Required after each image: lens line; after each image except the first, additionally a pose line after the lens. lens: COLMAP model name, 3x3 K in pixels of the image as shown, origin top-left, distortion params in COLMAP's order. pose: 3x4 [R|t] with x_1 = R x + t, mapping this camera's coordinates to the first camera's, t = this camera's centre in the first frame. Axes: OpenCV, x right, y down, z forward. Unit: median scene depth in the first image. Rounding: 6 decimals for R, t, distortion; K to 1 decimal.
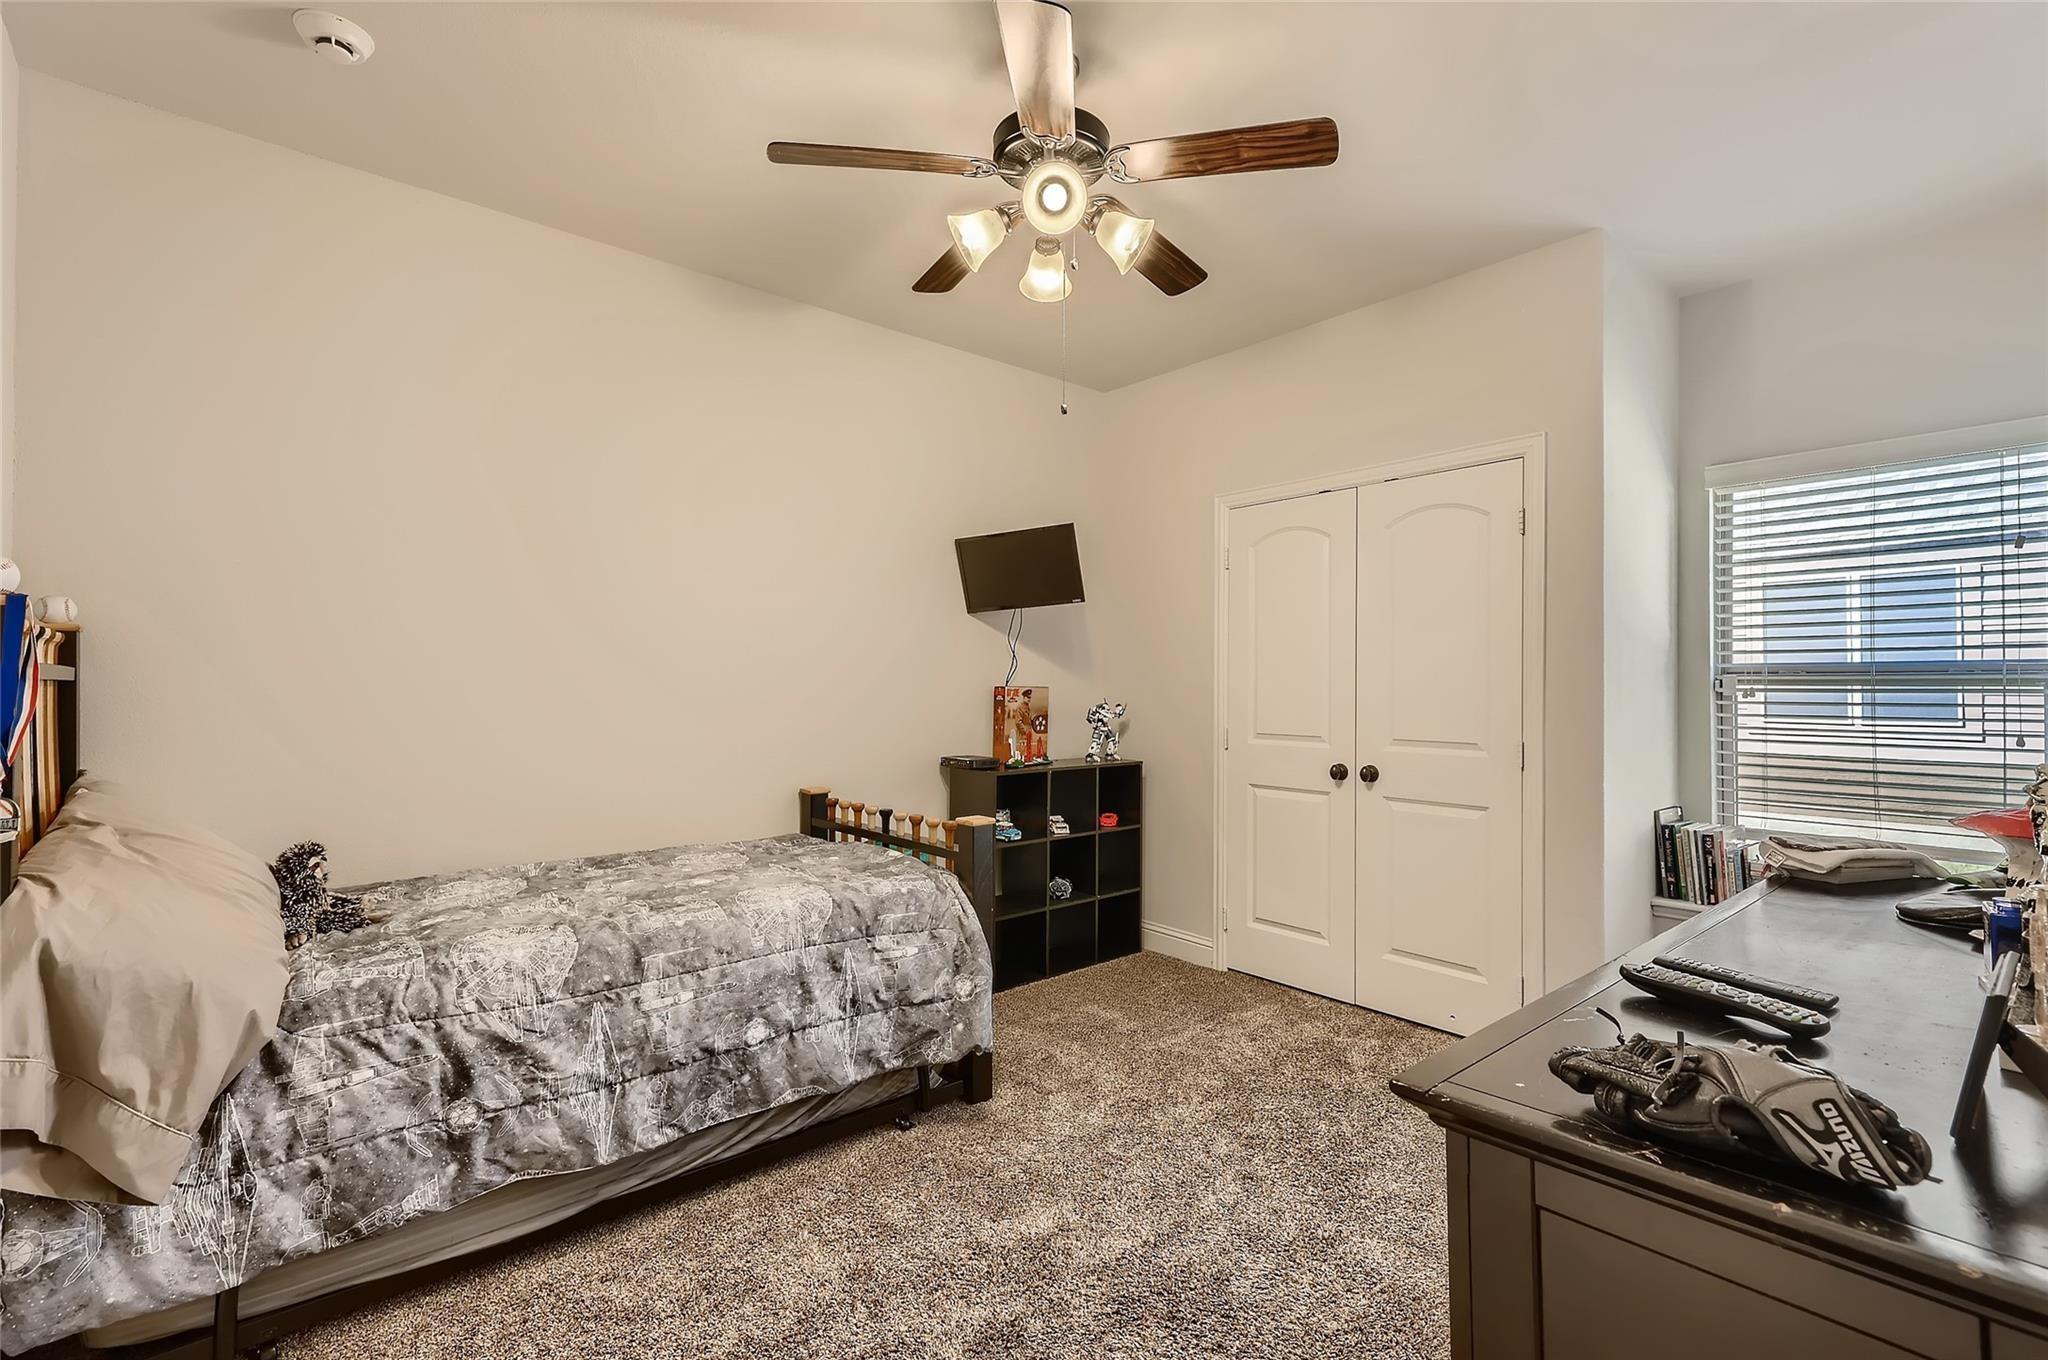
lens RADIAL K [[929.9, 0, 1023.0], [0, 929.9, 678.9], [0, 0, 1]] dist [0.005251, 0.001325]
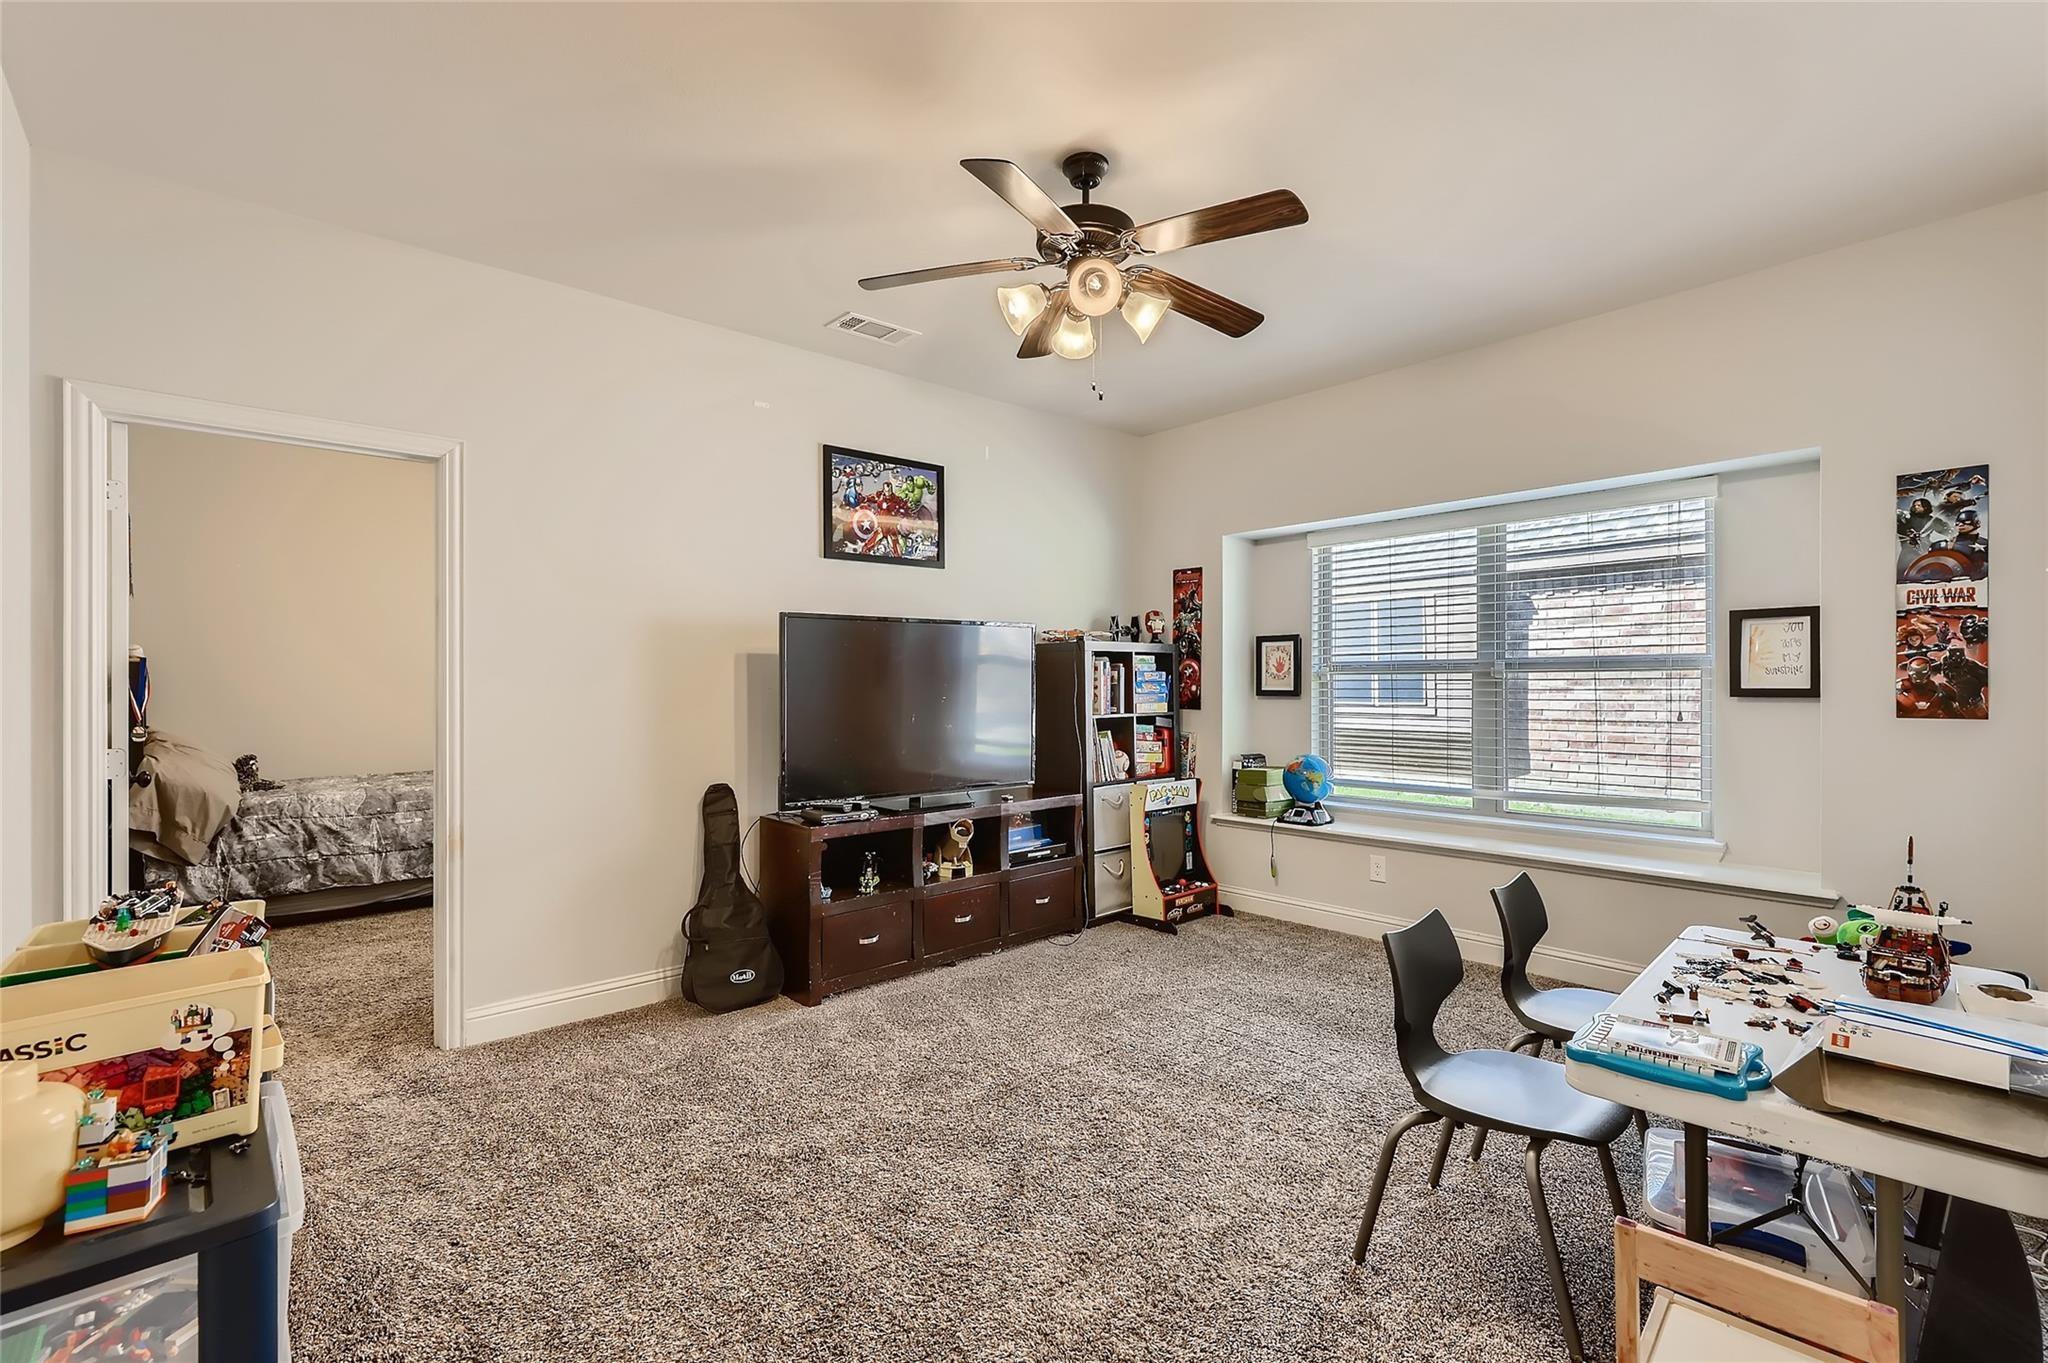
lens RADIAL K [[929.9, 0, 1025.4], [0, 929.9, 684.3], [0, 0, 1]] dist [0.005251, 0.001325]
pose [[0.999627, -0.011532, 0.024739, 1.296984], [0.011242, 0.999867, 0.011824, -0.008622], [-0.024873, -0.011542, 0.999624, -1.602529]]
